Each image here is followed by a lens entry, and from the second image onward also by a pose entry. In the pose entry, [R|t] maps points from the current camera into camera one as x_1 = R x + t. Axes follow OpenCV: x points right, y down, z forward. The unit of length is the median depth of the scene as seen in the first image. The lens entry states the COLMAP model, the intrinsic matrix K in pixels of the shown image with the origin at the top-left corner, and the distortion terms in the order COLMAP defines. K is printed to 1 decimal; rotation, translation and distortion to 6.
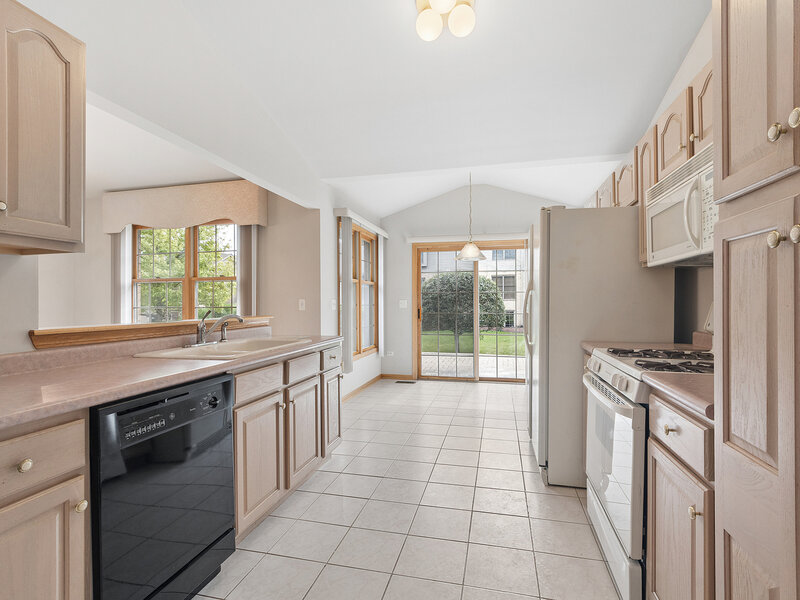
lens RADIAL K [[413.1, 0, 396.8], [0, 413.1, 301.7], [0, 0, 1]] dist [0.000173, 0.000070]
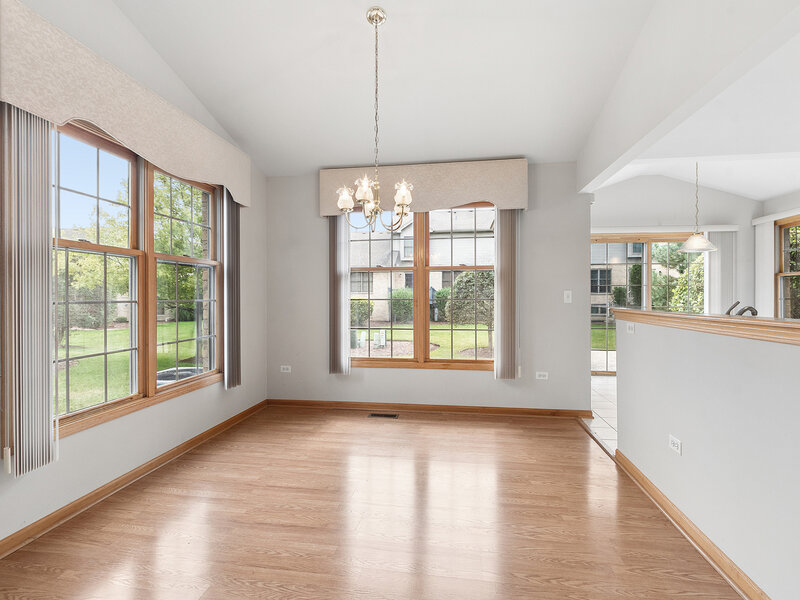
lens RADIAL K [[400.4, 0, 396.1], [0, 400.4, 298.1], [0, 0, 1]] dist [-0.000765, 0.000176]
pose [[0.995996, 0.002443, 0.089364, -0.623686], [-0.002808, 0.999988, 0.003963, 0.007179], [-0.089354, -0.004198, 0.995991, 0.127807]]
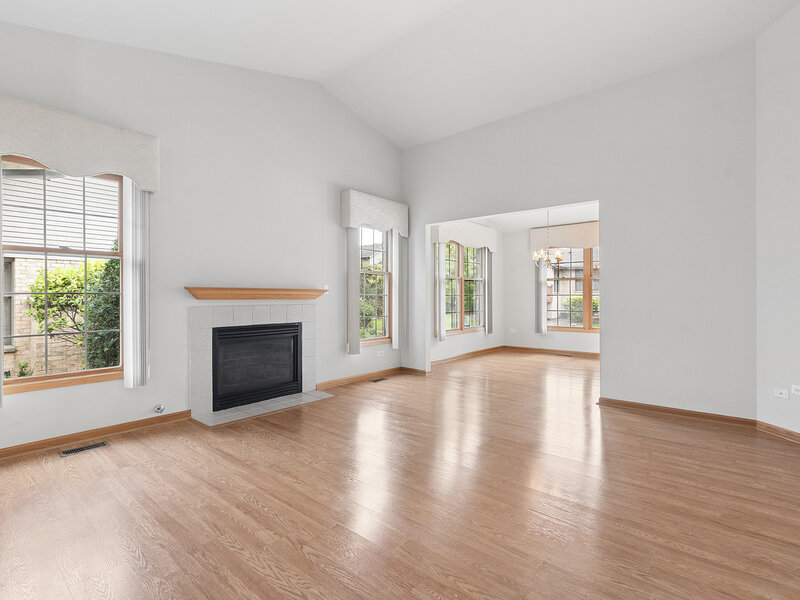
lens RADIAL K [[400.4, 0, 396.1], [0, 400.4, 298.1], [0, 0, 1]] dist [-0.000765, 0.000176]
pose [[0.892807, 0.001906, -0.450435, -0.453936], [0.001336, 0.999975, 0.006879, 0.014004], [0.450437, -0.006743, 0.892783, -0.769208]]
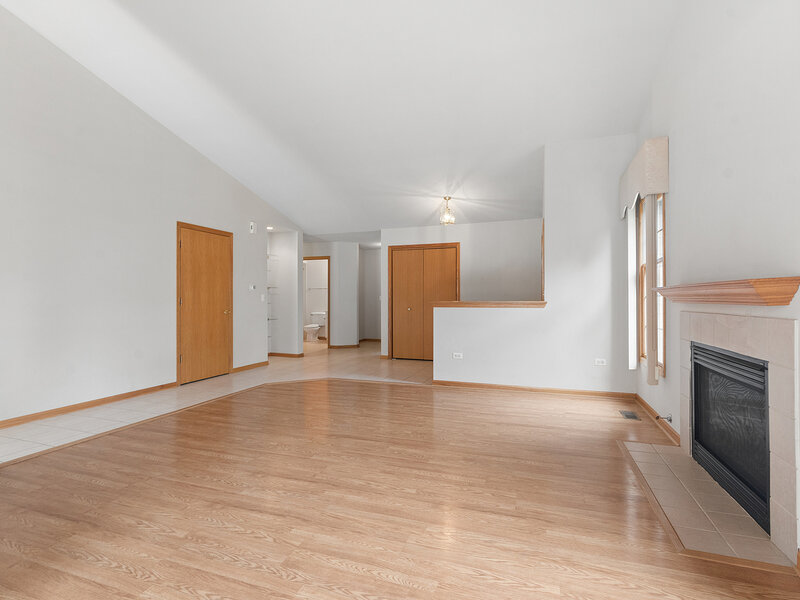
lens RADIAL K [[400.4, 0, 396.1], [0, 400.4, 298.1], [0, 0, 1]] dist [-0.000765, 0.000176]
pose [[-0.994624, 0.002457, 0.103528, -0.777513], [0.001970, 0.999986, -0.004811, 0.016930], [-0.103538, -0.004581, -0.994615, 0.419932]]
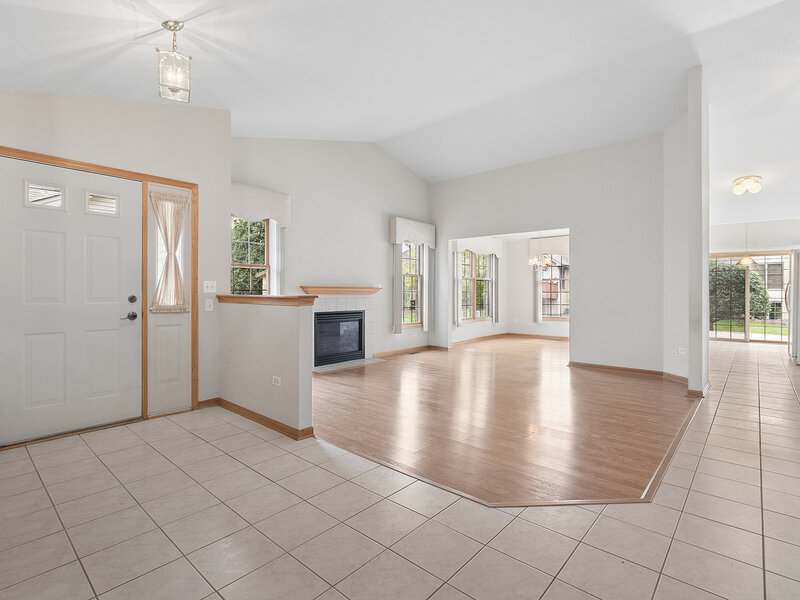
lens RADIAL K [[400.4, 0, 396.1], [0, 400.4, 298.1], [0, 0, 1]] dist [-0.000765, 0.000176]
pose [[0.882120, 0.008815, -0.470942, -0.335082], [-0.001725, 0.999879, 0.015484, 0.014220], [0.471021, -0.012847, 0.882028, -1.192880]]
